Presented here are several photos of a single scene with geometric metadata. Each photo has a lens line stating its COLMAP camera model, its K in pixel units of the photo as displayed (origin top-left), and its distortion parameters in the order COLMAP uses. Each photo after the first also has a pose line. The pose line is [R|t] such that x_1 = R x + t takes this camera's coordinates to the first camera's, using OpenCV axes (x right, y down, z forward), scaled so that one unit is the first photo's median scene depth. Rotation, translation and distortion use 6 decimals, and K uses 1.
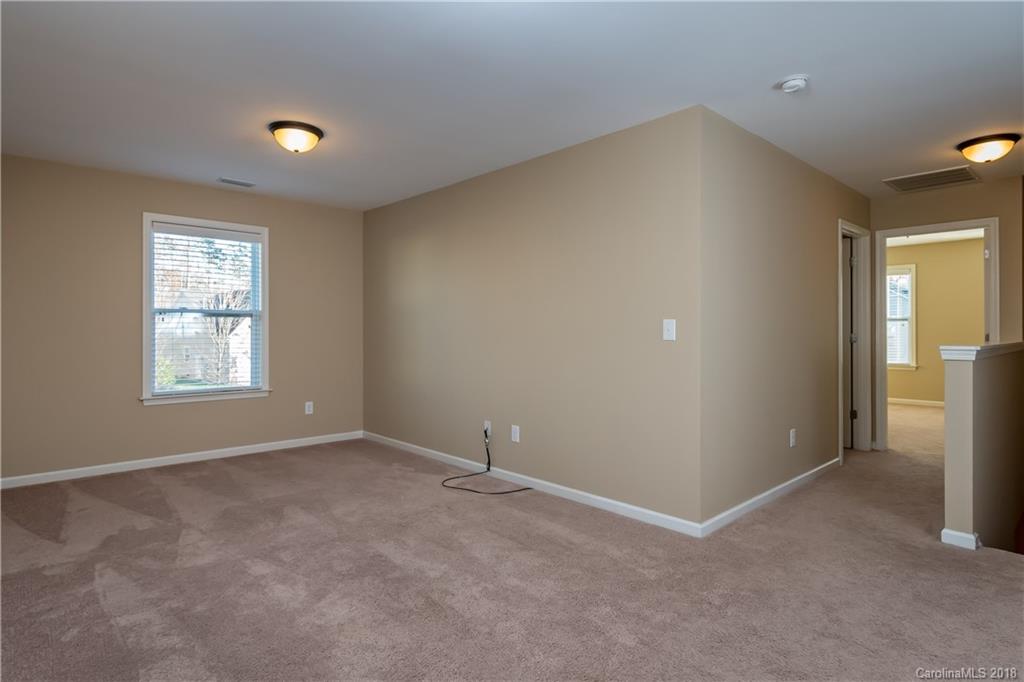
lens RADIAL K [[552.6, 0, 507.4], [0, 552.6, 333.5], [0, 0, 1]] dist [-0.003986, 0.000072]
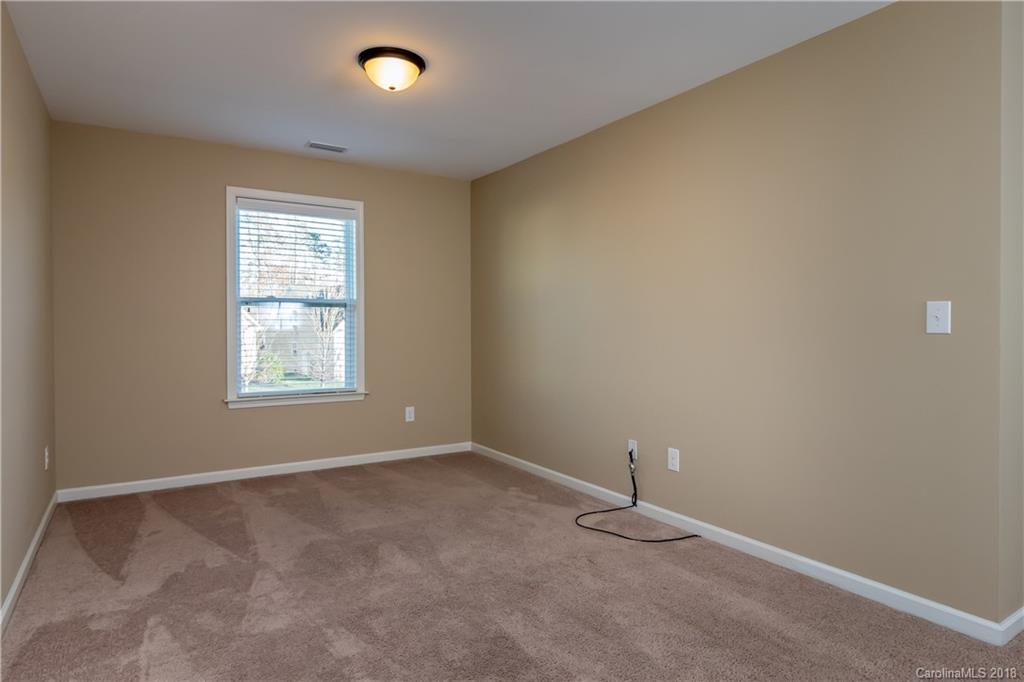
lens RADIAL K [[592.0, 0, 507.5], [0, 592.0, 343.1], [0, 0, 1]] dist [-0.015021, -0.001093]
pose [[0.983194, 0.004077, -0.182519, -0.072180], [0.000157, 0.999731, 0.023176, 0.006944], [0.182565, -0.022815, 0.982929, 0.212936]]
